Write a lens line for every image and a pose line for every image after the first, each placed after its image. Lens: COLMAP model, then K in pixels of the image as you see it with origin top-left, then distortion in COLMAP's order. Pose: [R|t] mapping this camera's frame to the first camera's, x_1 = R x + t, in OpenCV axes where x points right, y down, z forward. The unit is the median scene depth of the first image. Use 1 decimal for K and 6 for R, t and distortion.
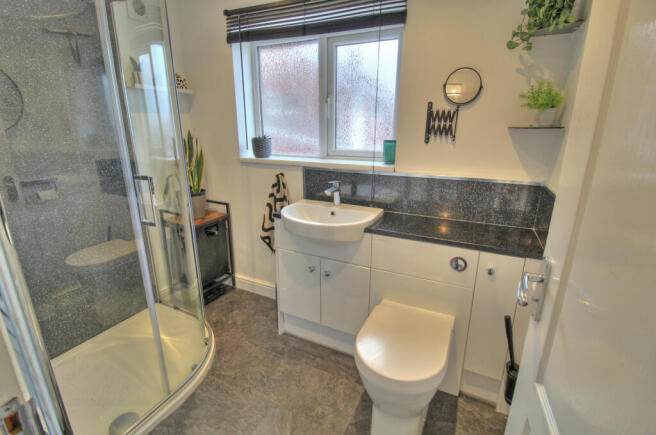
lens RADIAL K [[307.0, 0, 326.8], [0, 307.0, 216.1], [0, 0, 1]] dist [-0.021799, -0.002240]
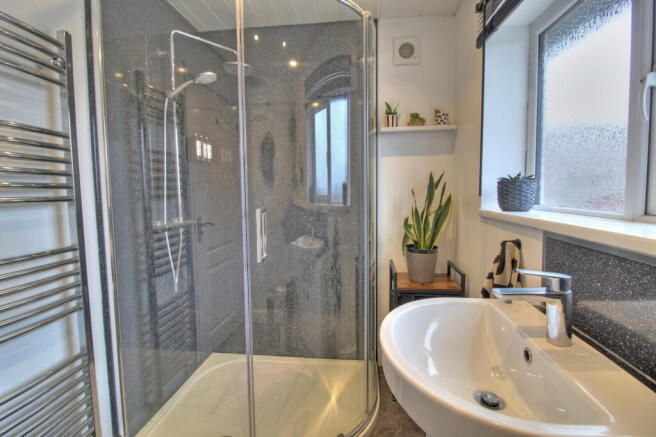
lens RADIAL K [[307.0, 0, 327.7], [0, 307.0, 217.6], [0, 0, 1]] dist [-0.021799, -0.002240]
pose [[0.329501, 0.075084, -0.941165, 0.235236], [-0.255384, 0.966762, -0.012284, -0.087655], [0.908960, 0.244406, 0.337725, 0.516838]]
